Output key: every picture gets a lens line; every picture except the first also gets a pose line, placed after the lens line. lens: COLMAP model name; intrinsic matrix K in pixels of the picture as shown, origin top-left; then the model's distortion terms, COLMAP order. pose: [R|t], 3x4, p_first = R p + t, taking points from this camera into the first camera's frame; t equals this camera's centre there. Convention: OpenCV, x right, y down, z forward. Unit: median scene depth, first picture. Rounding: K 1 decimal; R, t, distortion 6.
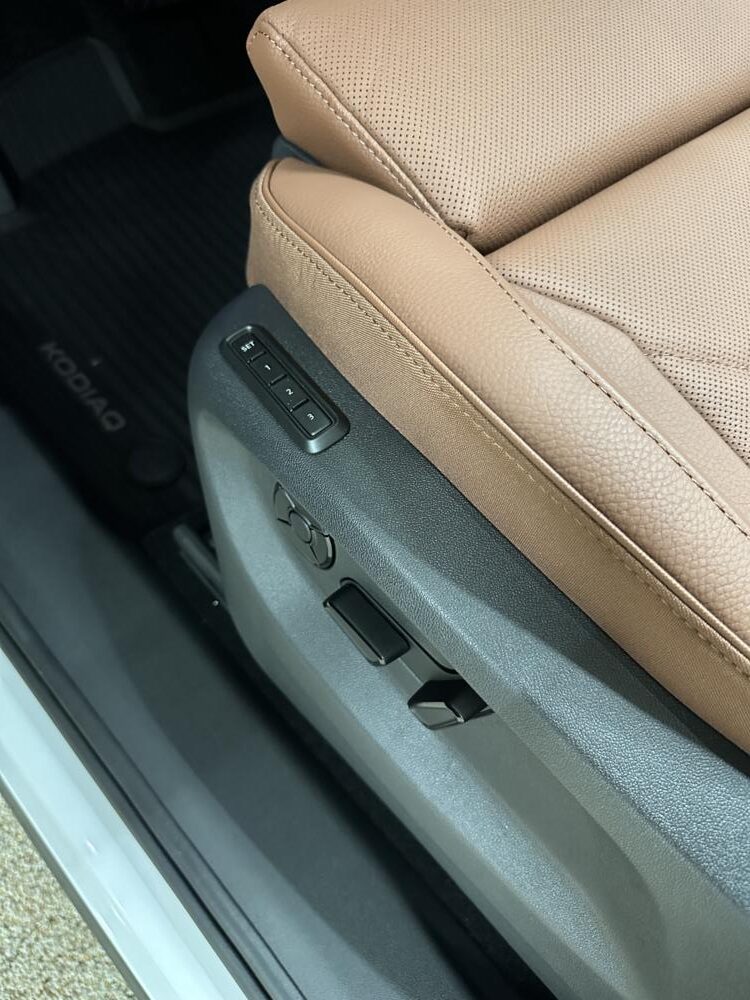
lens RADIAL K [[715.7, 0, 375.0], [0, 715.7, 500.0], [0, 0, 1]] dist [0.041056, -0.068129]
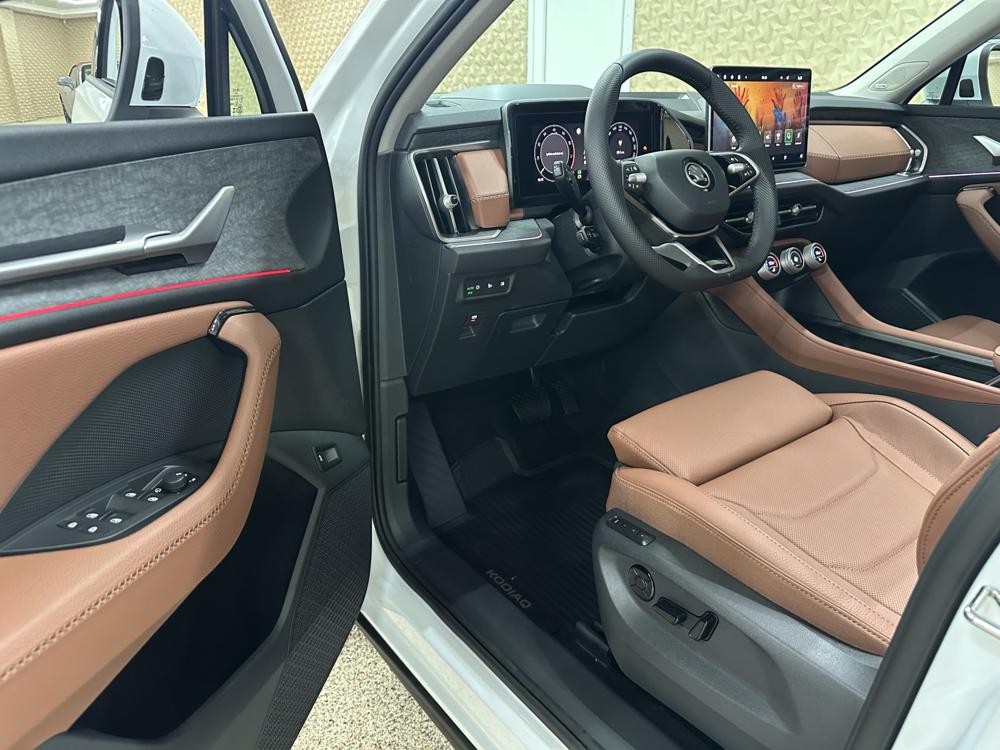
lens RADIAL K [[715.7, 0, 479.7], [0, 715.7, 377.5], [0, 0, 1]] dist [0.041056, -0.068129]
pose [[0.978066, -0.101324, -0.181989, -0.117505], [-0.026498, 0.806086, -0.591204, 0.964311], [0.206602, 0.583059, 0.785721, -1.610066]]
